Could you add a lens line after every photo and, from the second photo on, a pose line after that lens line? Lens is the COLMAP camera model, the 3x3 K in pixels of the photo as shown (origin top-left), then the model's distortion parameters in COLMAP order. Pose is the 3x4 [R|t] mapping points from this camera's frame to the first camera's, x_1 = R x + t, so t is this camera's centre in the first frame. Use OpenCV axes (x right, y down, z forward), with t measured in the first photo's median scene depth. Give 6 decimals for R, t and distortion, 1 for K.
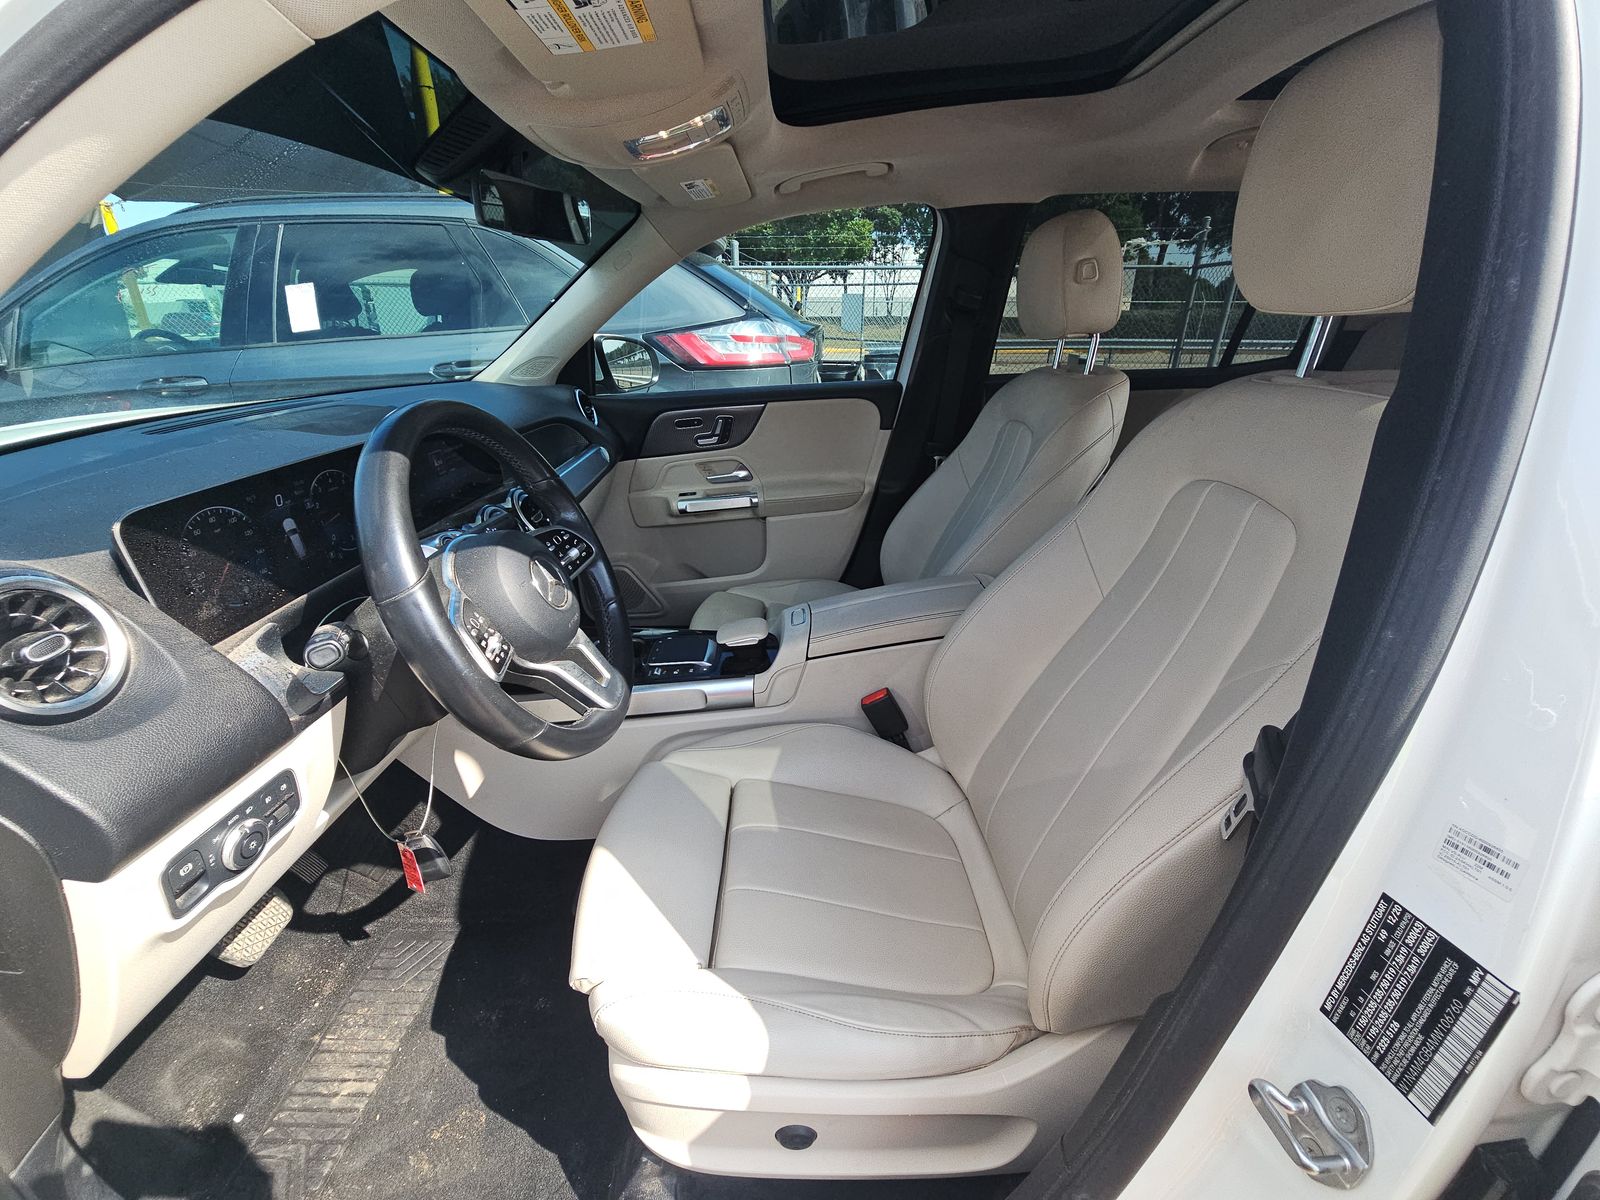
lens RADIAL K [[659.3, 0, 800.0], [0, 659.3, 600.0], [0, 0, 1]] dist [0.014336, -0.012046]
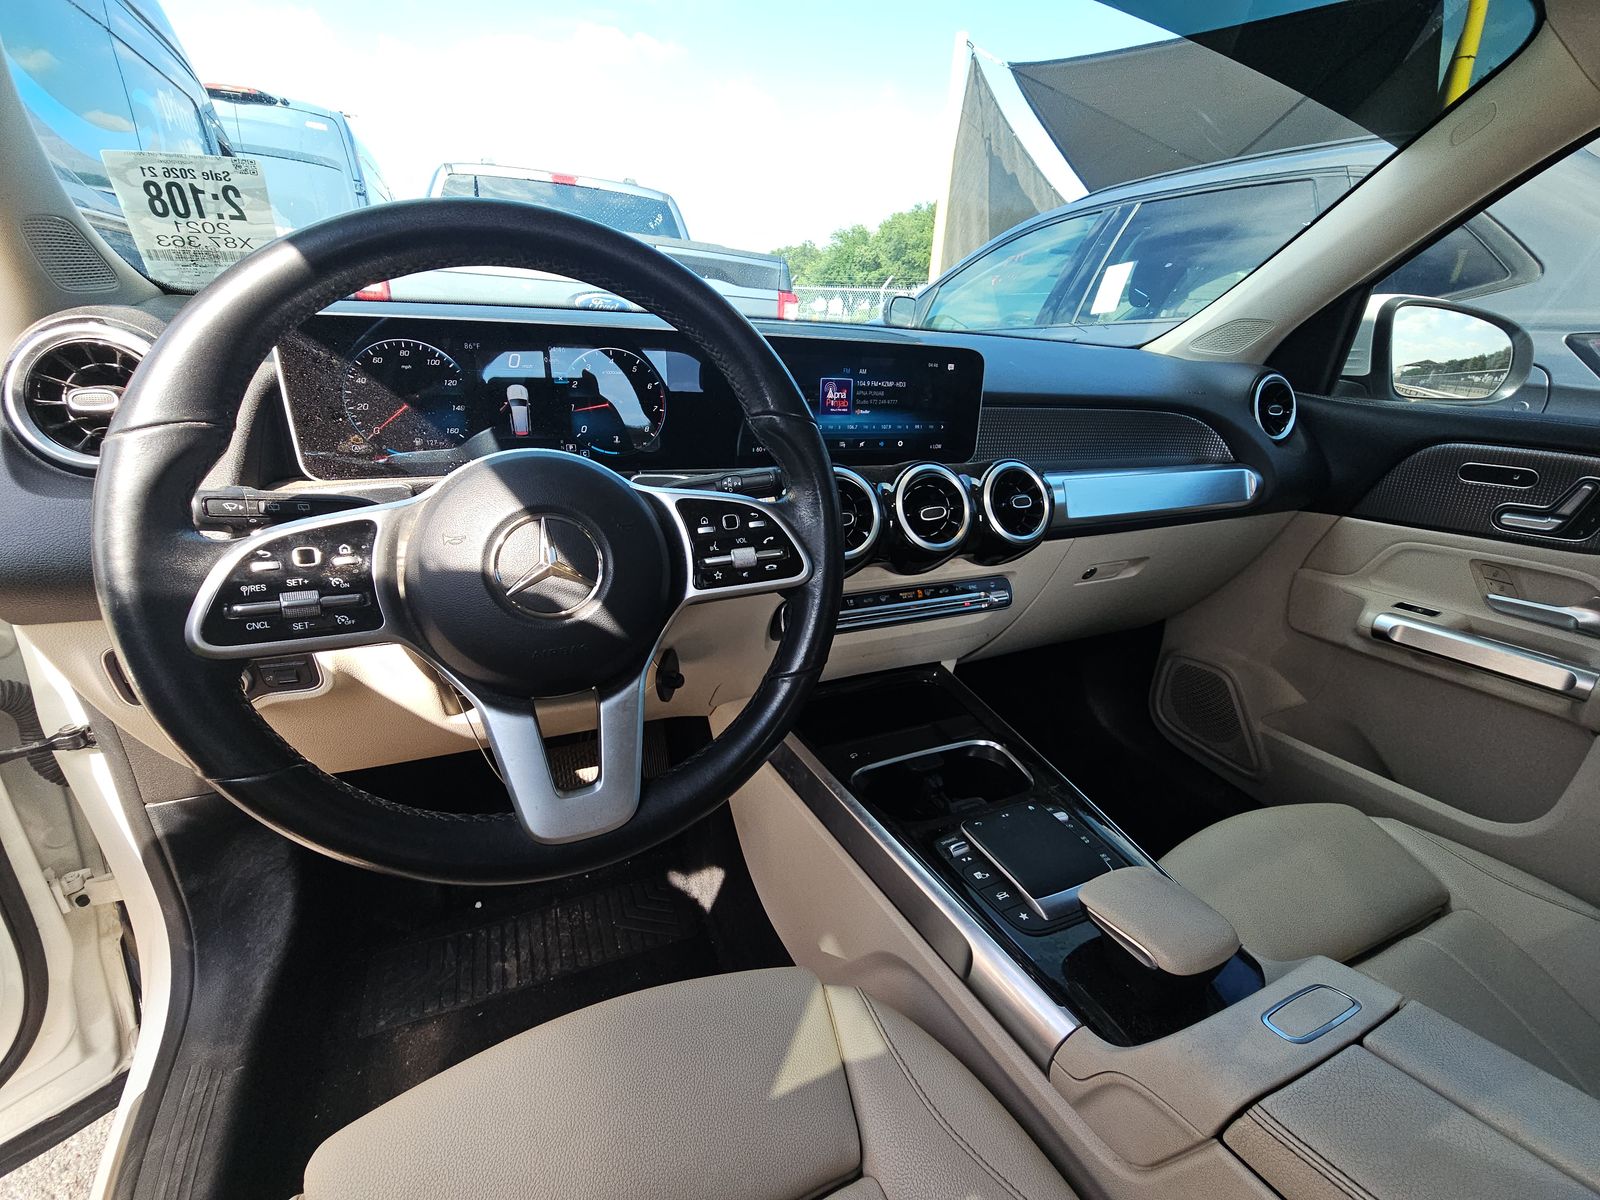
lens RADIAL K [[659.3, 0, 800.0], [0, 659.3, 600.0], [0, 0, 1]] dist [0.014336, -0.012046]
pose [[0.395525, 0.385226, -0.833763, 0.170210], [-0.414348, 0.885002, 0.212339, -0.218994], [0.819680, 0.261482, 0.509658, 0.991586]]
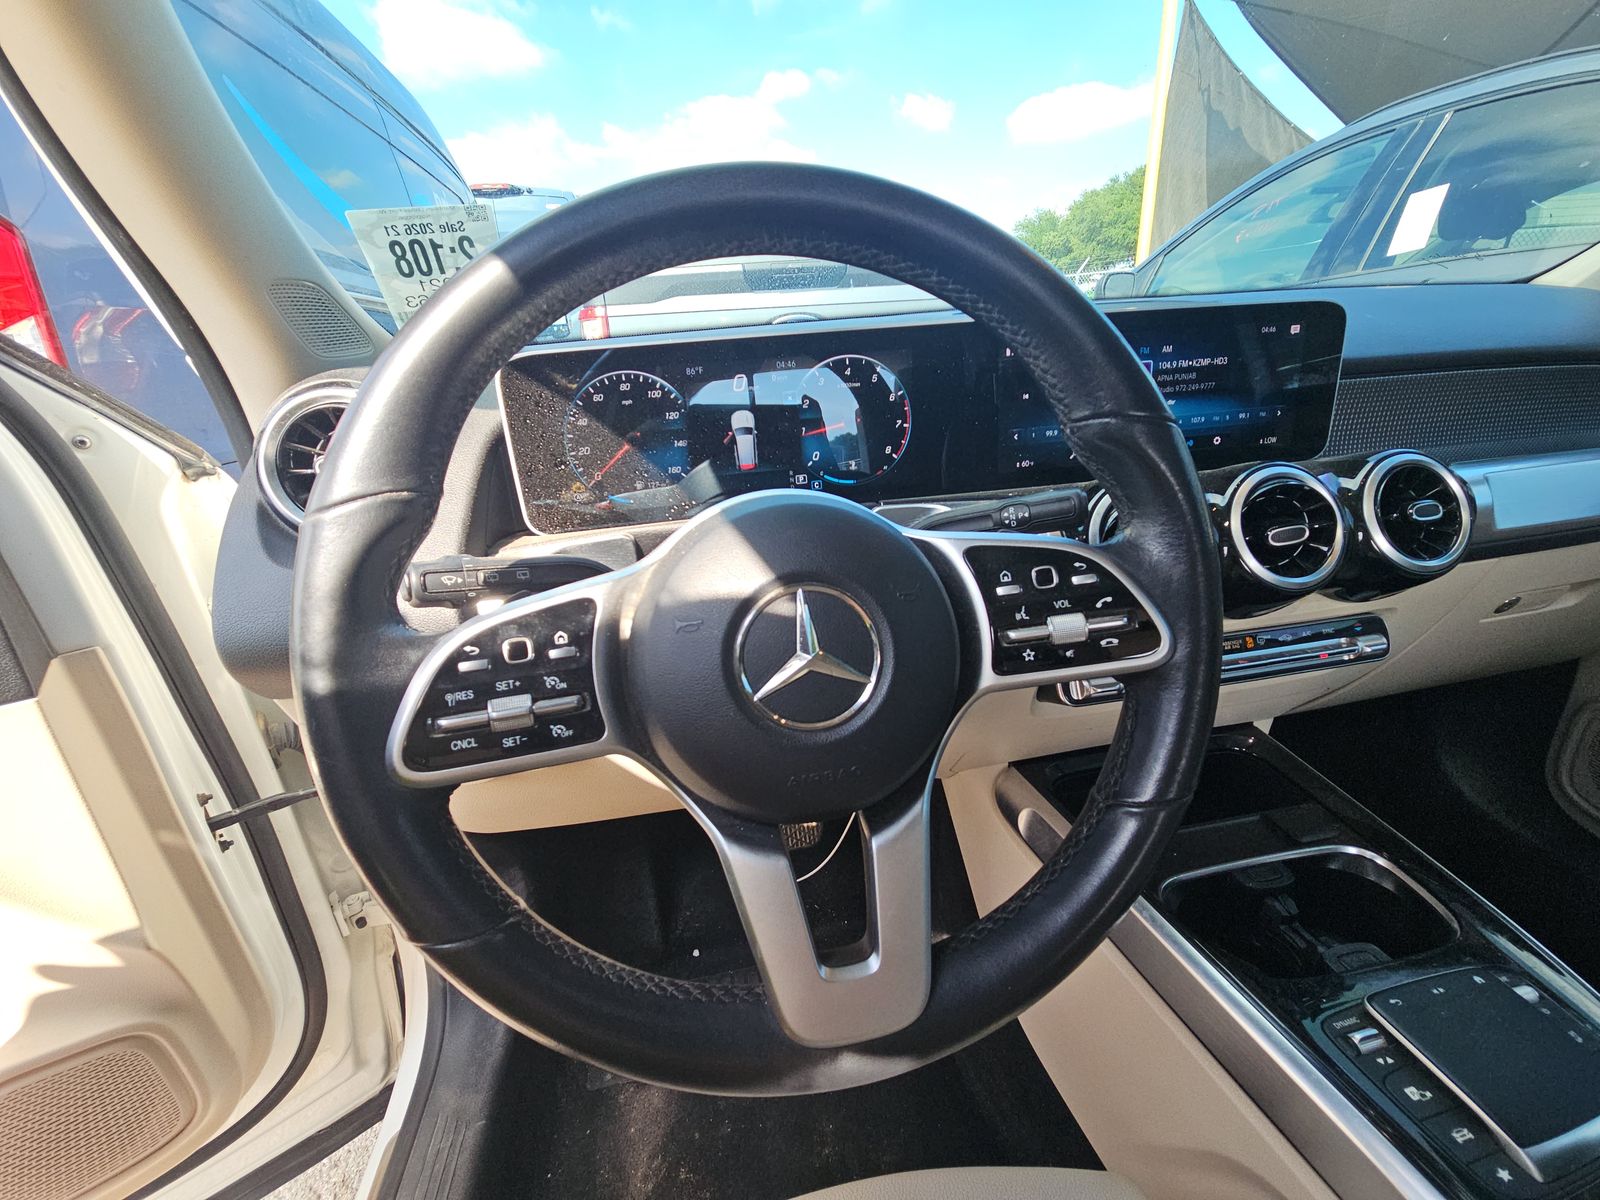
lens RADIAL K [[659.3, 0, 800.0], [0, 659.3, 600.0], [0, 0, 1]] dist [0.014336, -0.012046]
pose [[0.155143, 0.369846, -0.916048, -0.045581], [-0.329375, 0.893584, 0.304993, -0.187843], [0.931366, 0.254406, 0.260451, 0.977393]]
